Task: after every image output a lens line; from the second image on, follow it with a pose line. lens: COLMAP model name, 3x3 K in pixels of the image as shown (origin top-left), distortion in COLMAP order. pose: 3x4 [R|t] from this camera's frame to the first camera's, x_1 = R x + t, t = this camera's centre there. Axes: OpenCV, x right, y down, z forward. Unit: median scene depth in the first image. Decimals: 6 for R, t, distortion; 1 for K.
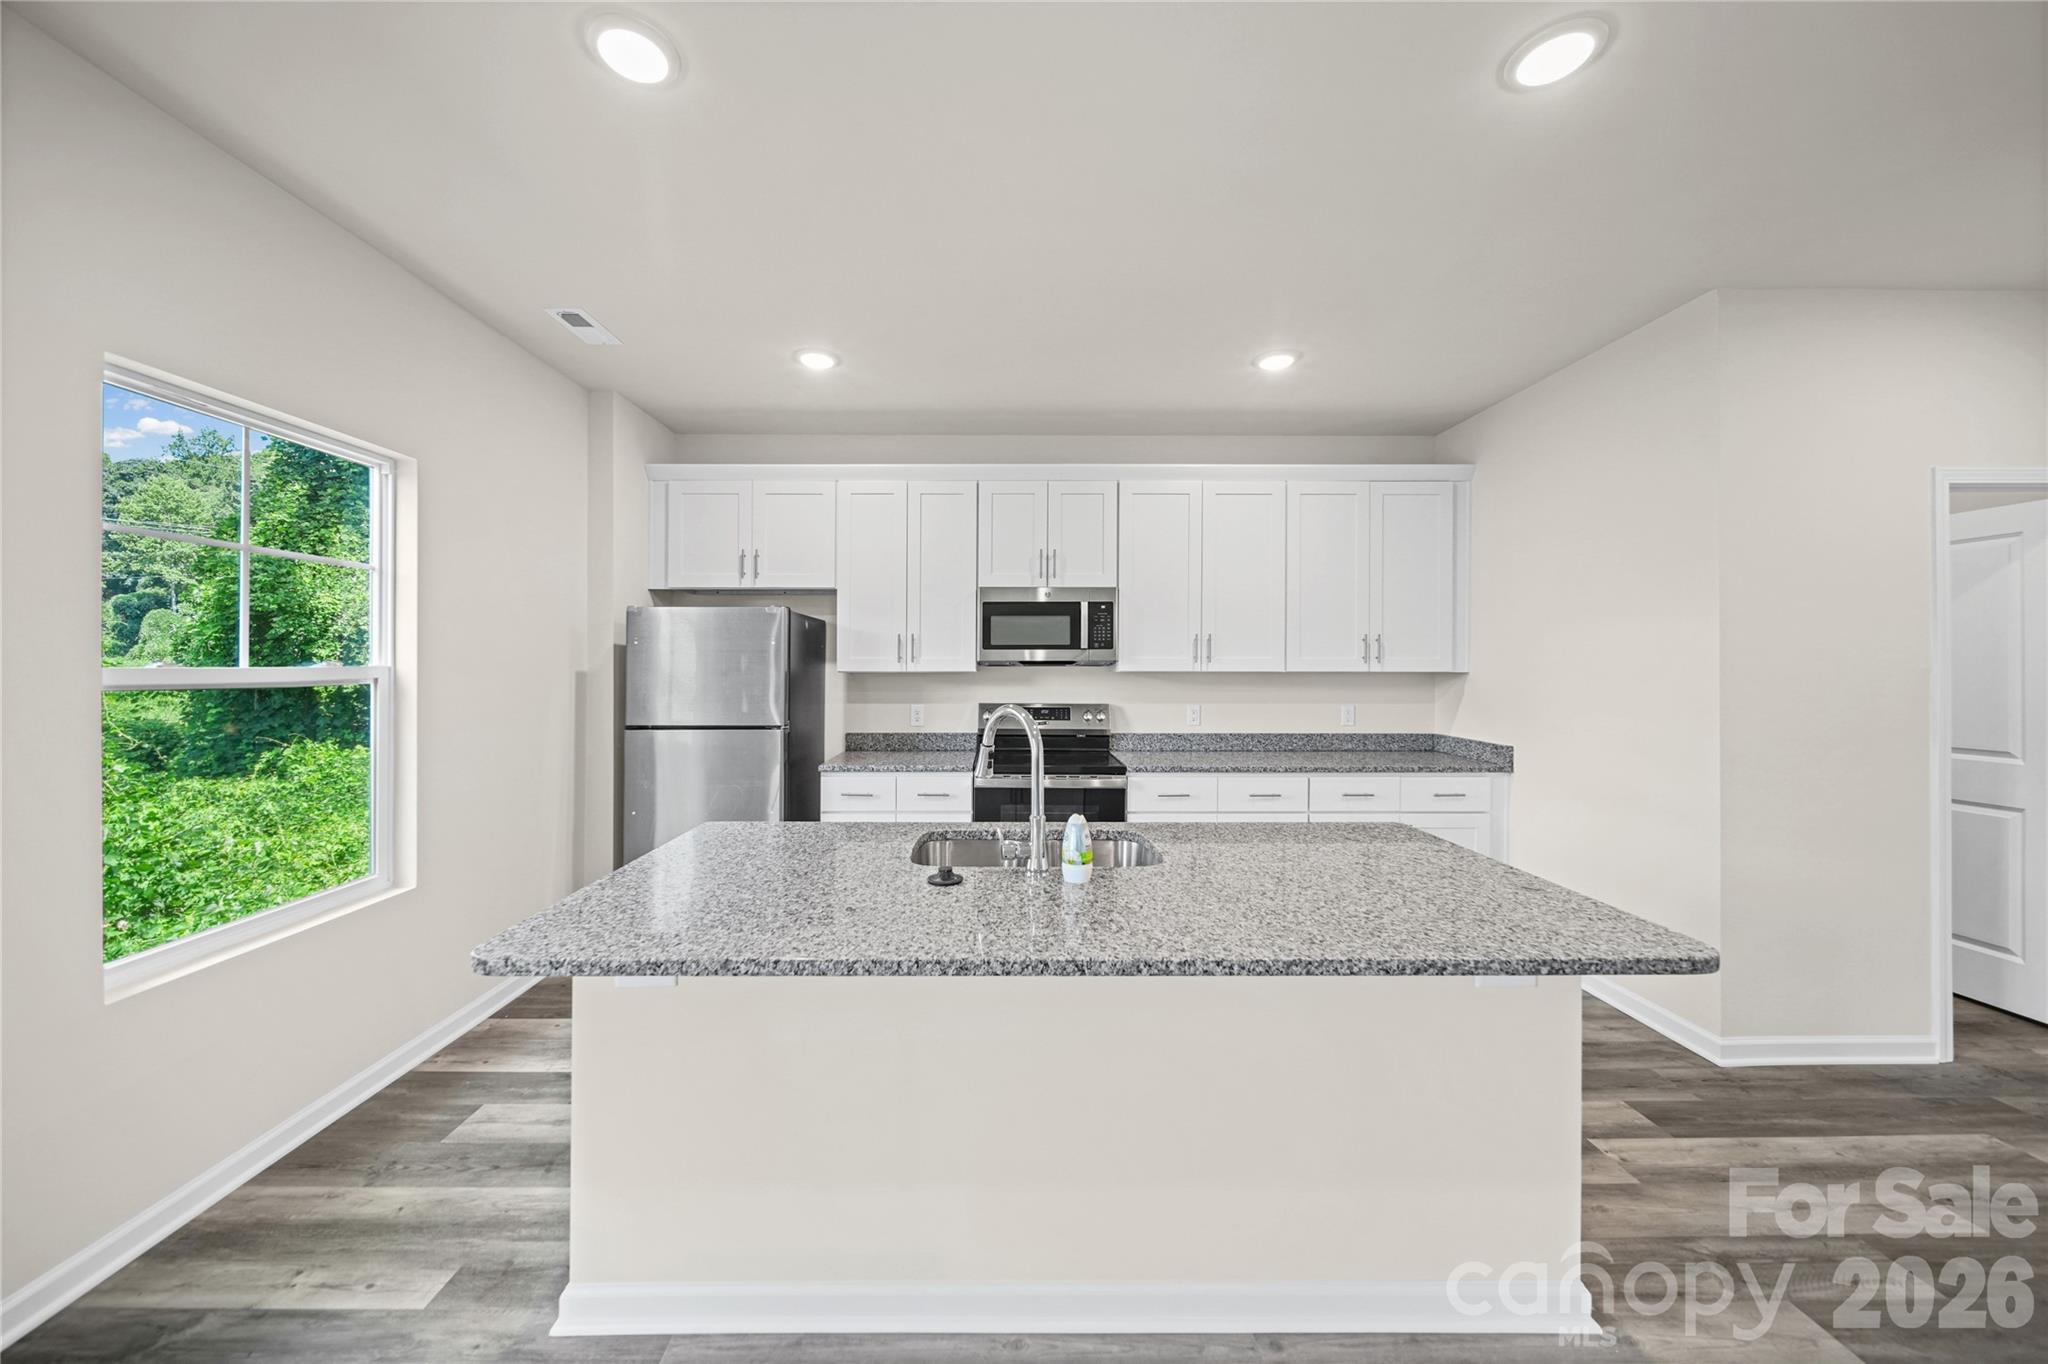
lens RADIAL K [[749.1, 0, 1022.8], [0, 749.1, 635.3], [0, 0, 1]] dist [0.000592, 0.000050]
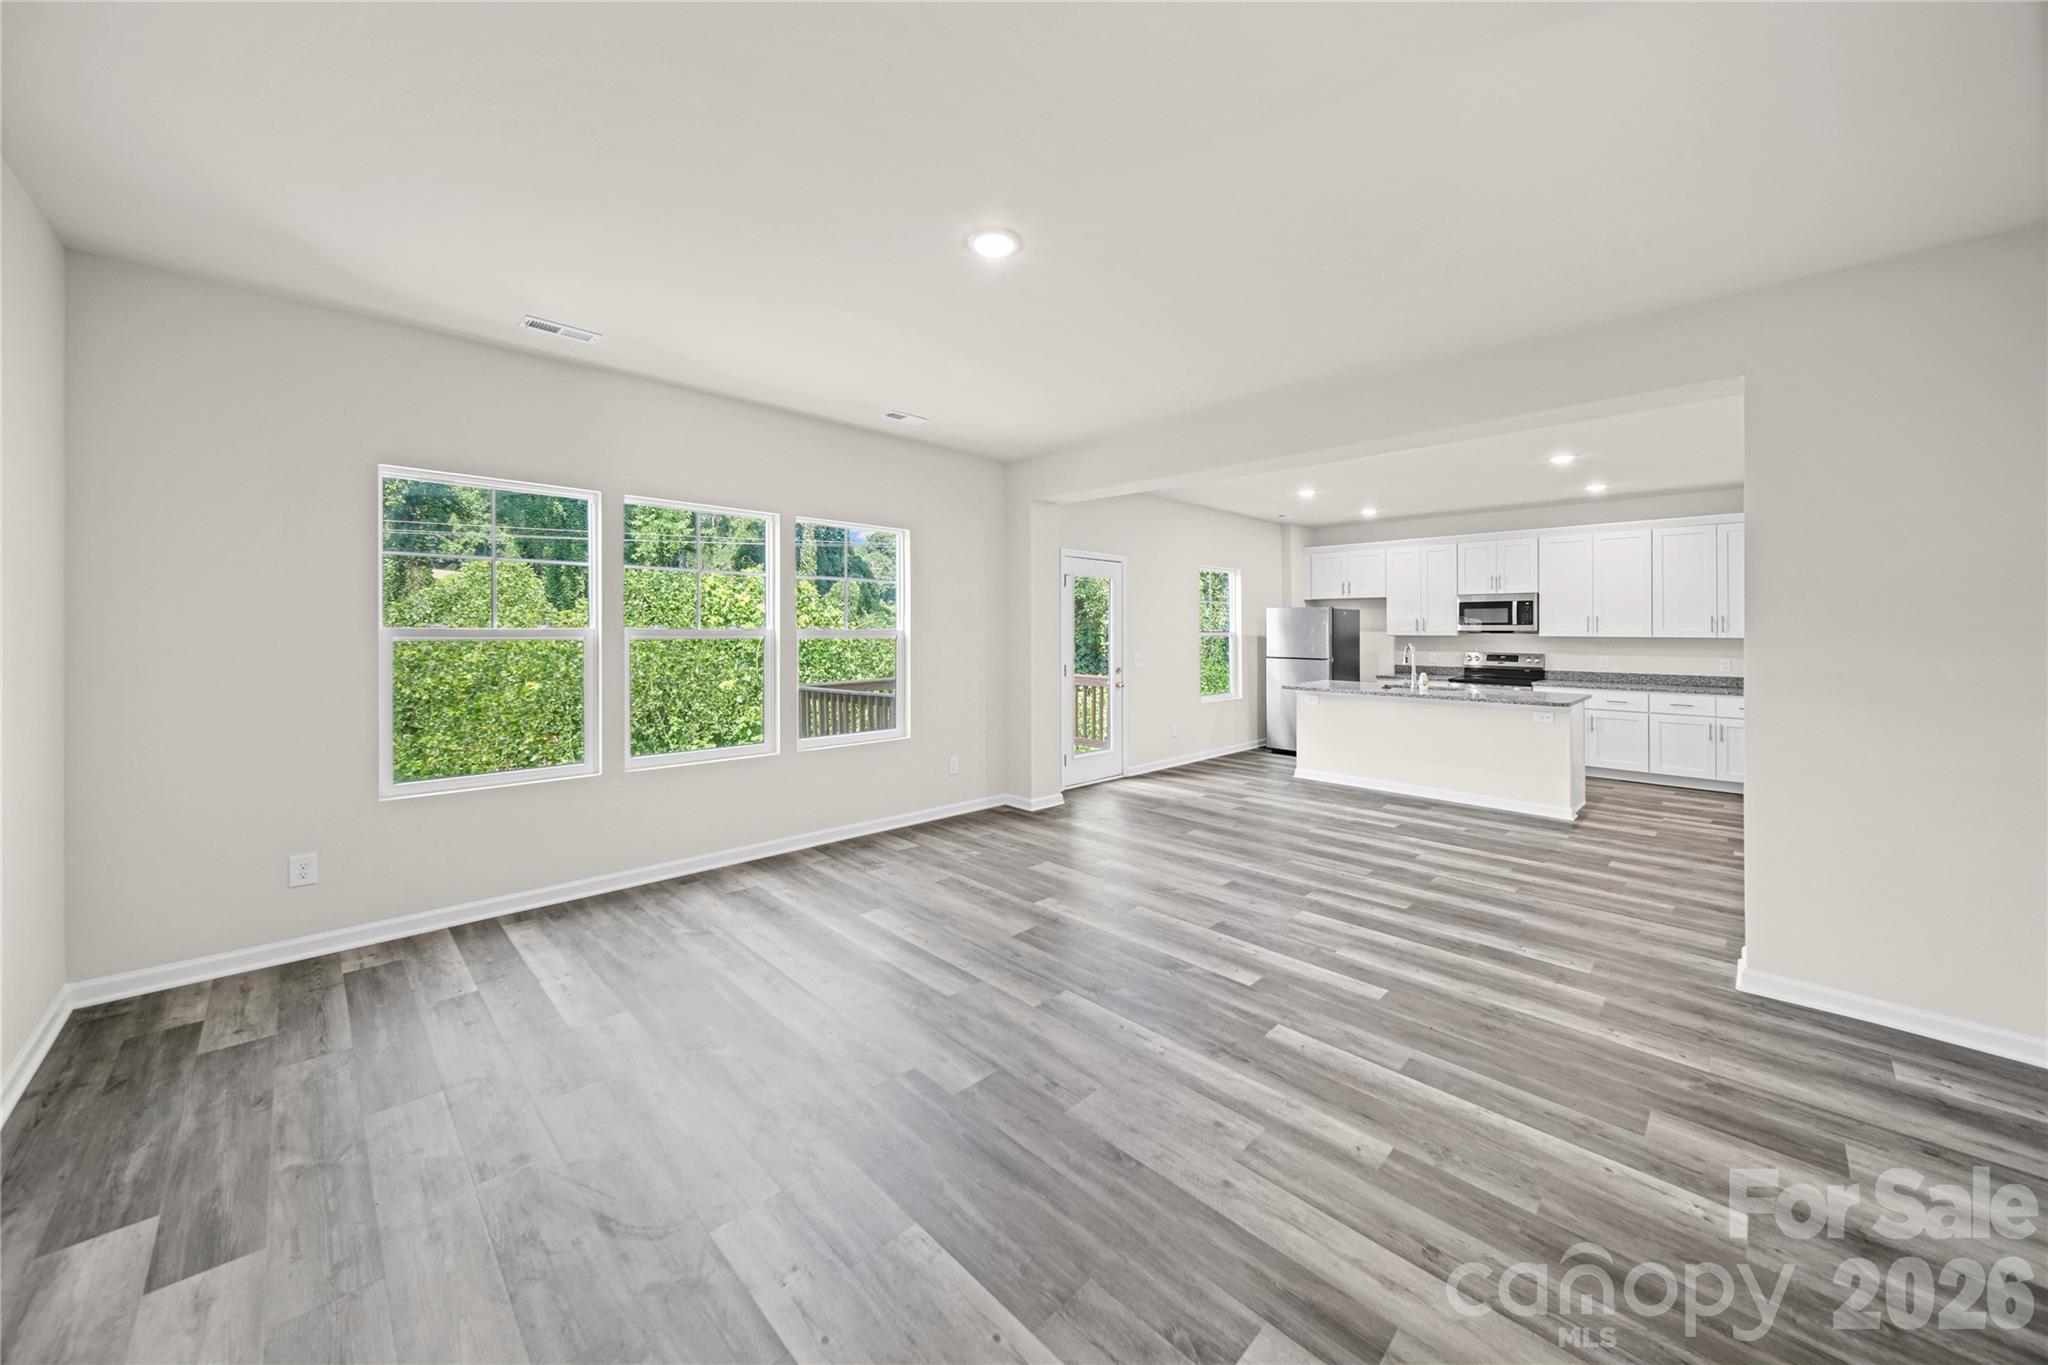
lens RADIAL K [[749.1, 0, 1022.8], [0, 749.1, 635.8], [0, 0, 1]] dist [0.000592, 0.000050]
pose [[0.700172, 0.010944, -0.713891, 0.577505], [0.022084, 0.999072, 0.036976, -0.053785], [0.713633, -0.041655, 0.699280, -1.306896]]
